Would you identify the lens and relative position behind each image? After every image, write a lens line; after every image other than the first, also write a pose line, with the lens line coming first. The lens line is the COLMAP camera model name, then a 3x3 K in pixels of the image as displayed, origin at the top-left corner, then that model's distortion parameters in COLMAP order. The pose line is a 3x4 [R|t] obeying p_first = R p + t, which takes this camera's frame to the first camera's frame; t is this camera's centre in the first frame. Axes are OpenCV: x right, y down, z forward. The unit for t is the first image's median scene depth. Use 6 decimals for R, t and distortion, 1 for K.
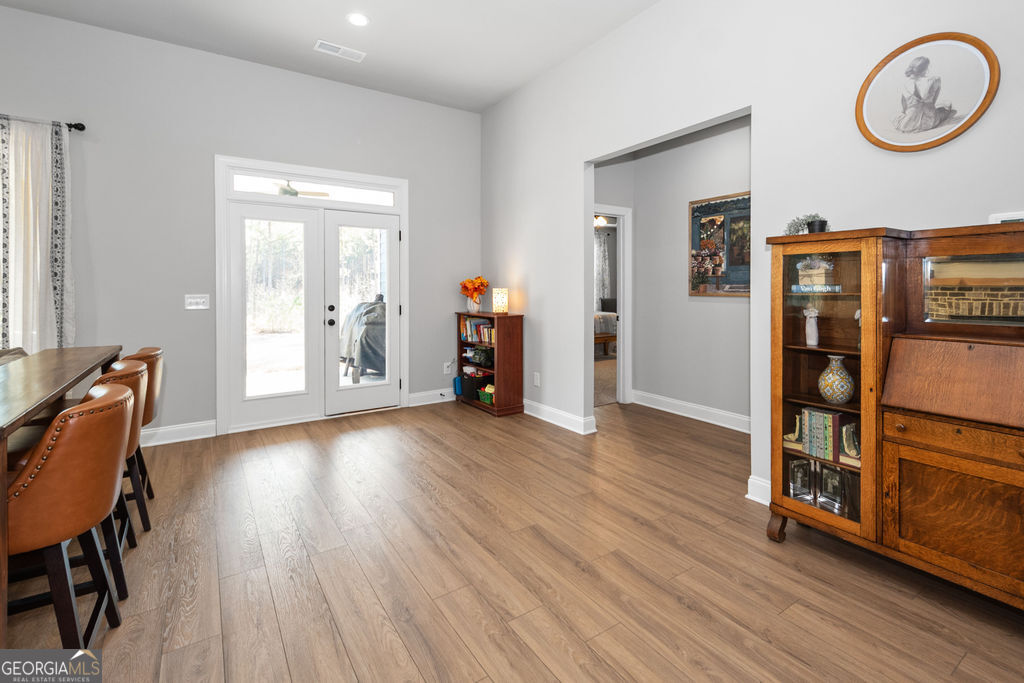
lens RADIAL K [[464.3, 0, 540.1], [0, 464.3, 292.7], [0, 0, 1]] dist [0.009755, -0.004203]
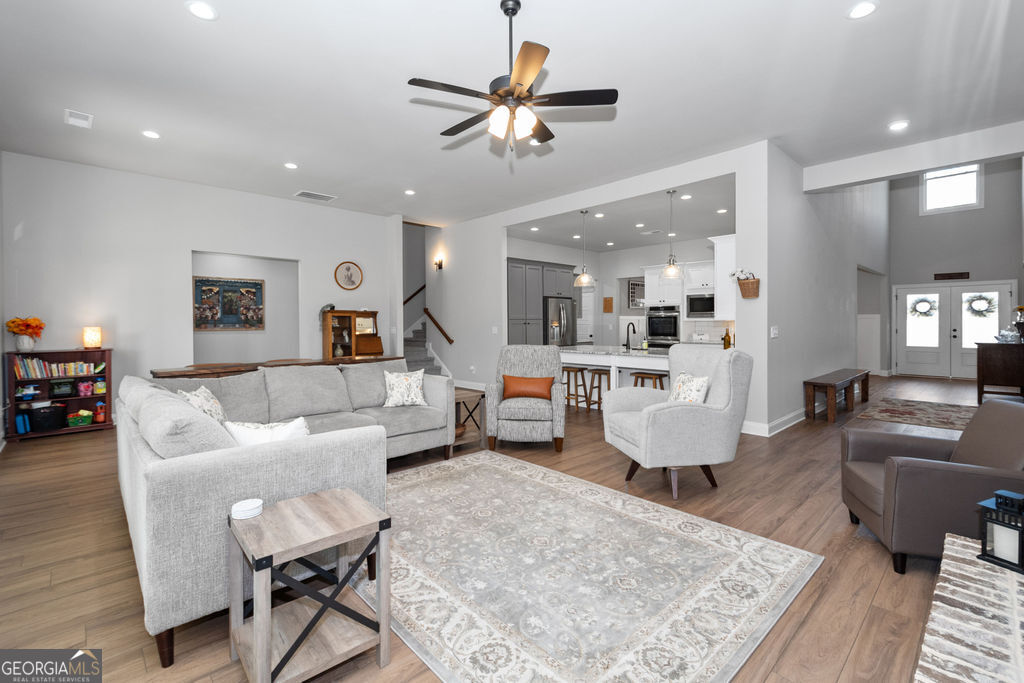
lens RADIAL K [[464.3, 0, 519.6], [0, 464.3, 311.8], [0, 0, 1]] dist [0.009755, -0.004203]
pose [[-0.183199, 0.032660, 0.982533, -2.877326], [0.019432, 0.999373, -0.029597, 0.016770], [-0.982884, 0.013670, -0.183719, 0.276919]]
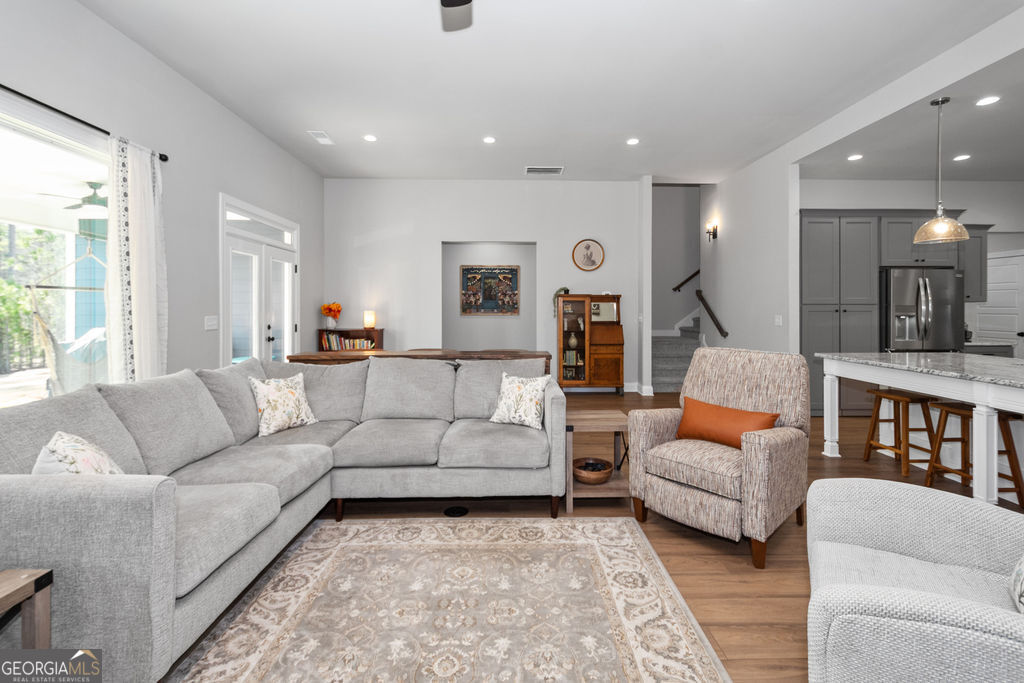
lens RADIAL K [[464.3, 0, 520.8], [0, 464.3, 304.4], [0, 0, 1]] dist [0.009755, -0.004203]
pose [[0.536377, 0.016687, 0.843813, -2.067677], [0.005523, 0.999714, -0.023280, 0.013792], [-0.843960, 0.017148, 0.536132, -0.365407]]
